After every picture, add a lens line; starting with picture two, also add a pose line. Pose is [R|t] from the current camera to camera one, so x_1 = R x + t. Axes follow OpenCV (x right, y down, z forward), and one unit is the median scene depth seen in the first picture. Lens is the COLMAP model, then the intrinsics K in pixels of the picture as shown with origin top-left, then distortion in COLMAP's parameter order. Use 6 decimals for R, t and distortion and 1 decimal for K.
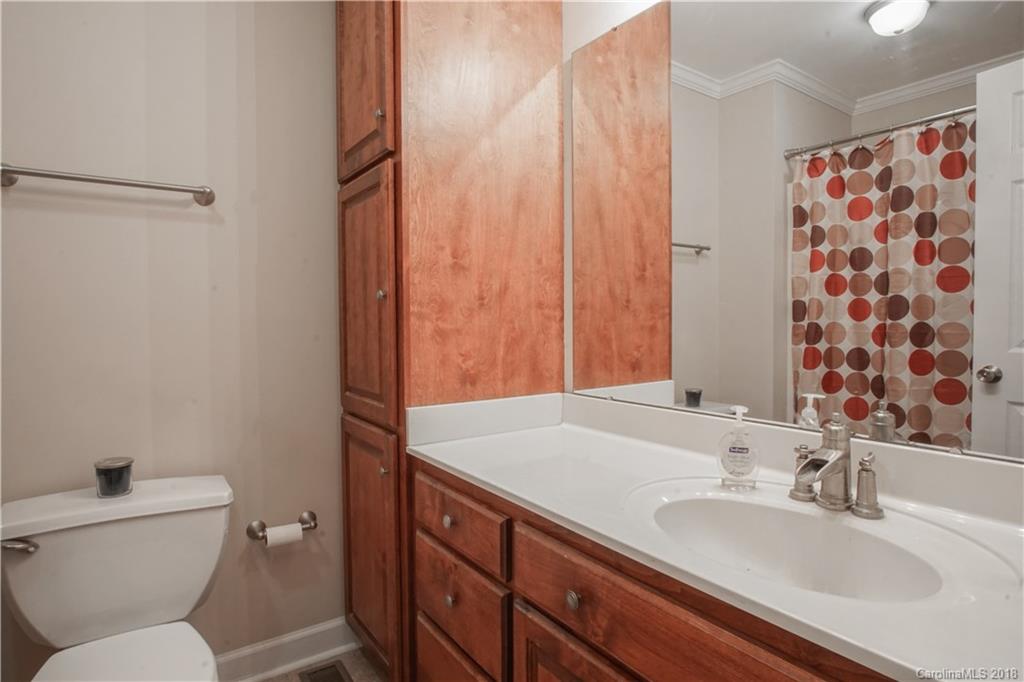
lens RADIAL K [[547.9, 0, 504.3], [0, 547.9, 337.4], [0, 0, 1]] dist [-0.024338, 0.000598]
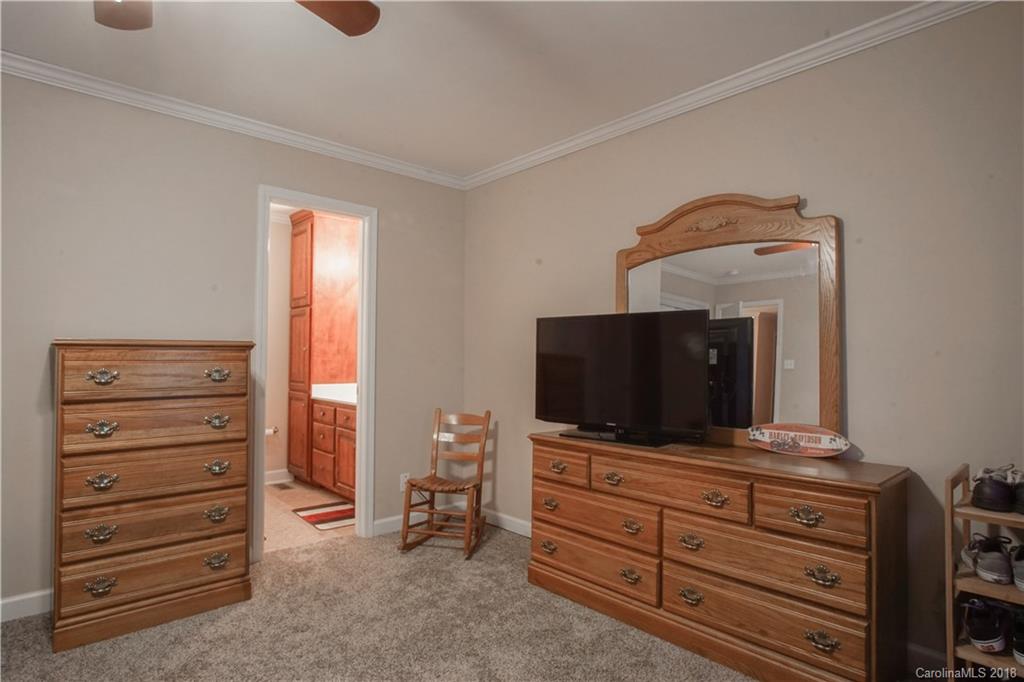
lens RADIAL K [[547.9, 0, 504.3], [0, 547.9, 337.4], [0, 0, 1]] dist [-0.024338, 0.000598]
pose [[0.992014, 0.015348, 0.125191, 0.511214], [-0.007187, 0.997834, -0.065383, 0.050478], [-0.125923, 0.063962, 0.989976, -2.219536]]
